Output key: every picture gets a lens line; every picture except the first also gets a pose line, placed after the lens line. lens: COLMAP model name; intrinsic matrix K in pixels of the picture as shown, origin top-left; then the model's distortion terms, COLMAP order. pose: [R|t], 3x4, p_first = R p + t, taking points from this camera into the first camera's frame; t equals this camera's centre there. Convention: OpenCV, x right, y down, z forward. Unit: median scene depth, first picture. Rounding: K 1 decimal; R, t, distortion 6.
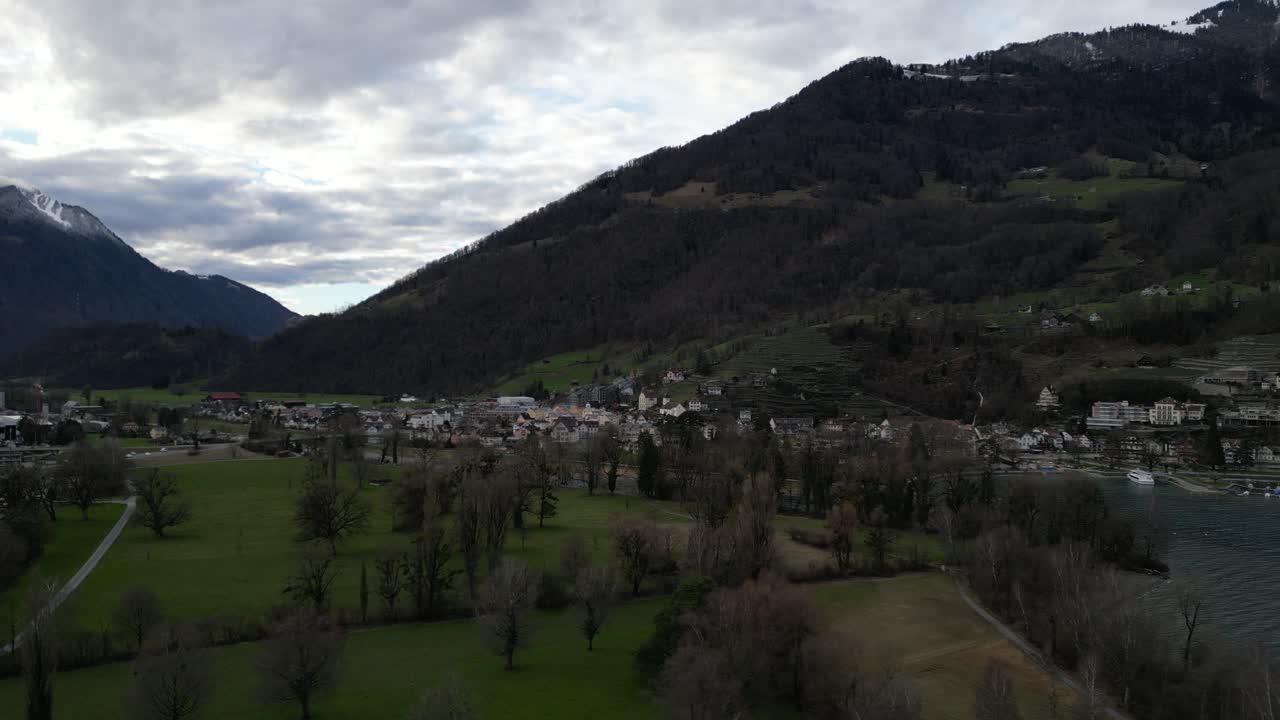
lens RADIAL K [[971.0, 0, 640.9], [0, 971.0, 359.6], [0, 0, 1]] dist [0.054547, -0.011864]
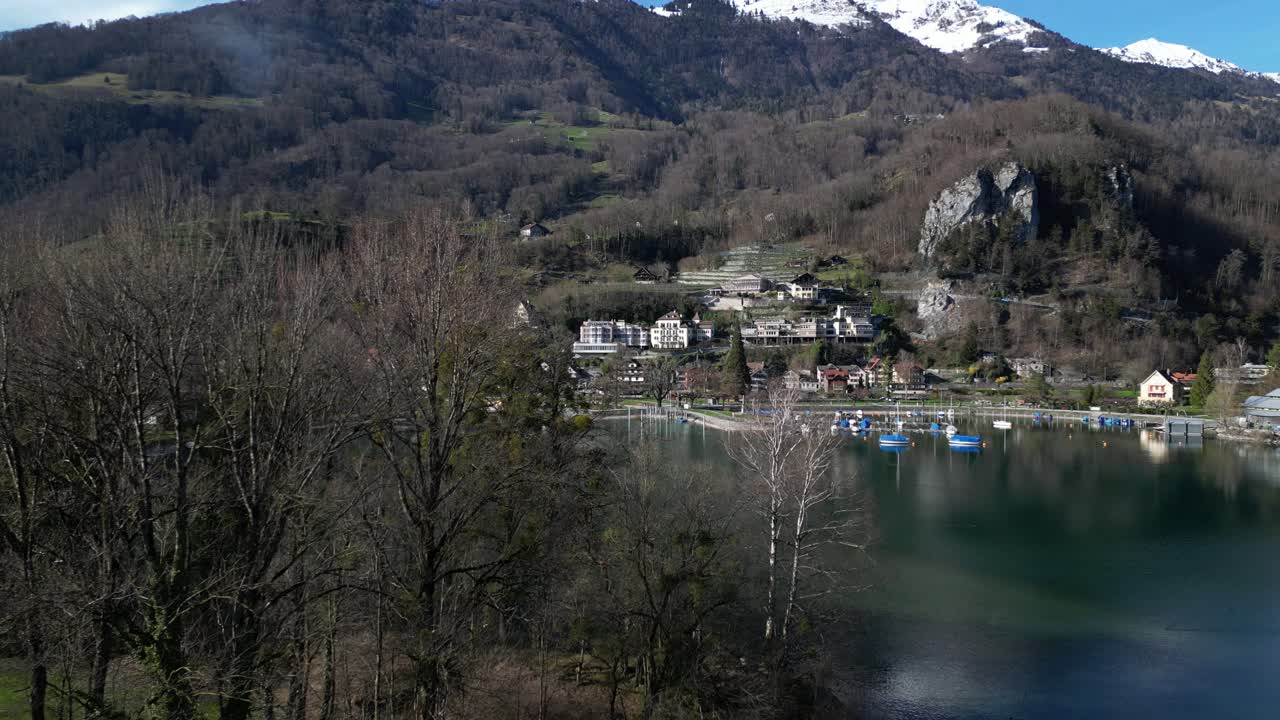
lens RADIAL K [[971.0, 0, 641.5], [0, 971.0, 355.9], [0, 0, 1]] dist [0.054547, -0.011864]
pose [[0.884077, -0.010121, 0.467231, 0.176530], [0.002878, 0.999864, 0.016214, 0.058336], [-0.467332, -0.012990, 0.883987, 0.370953]]
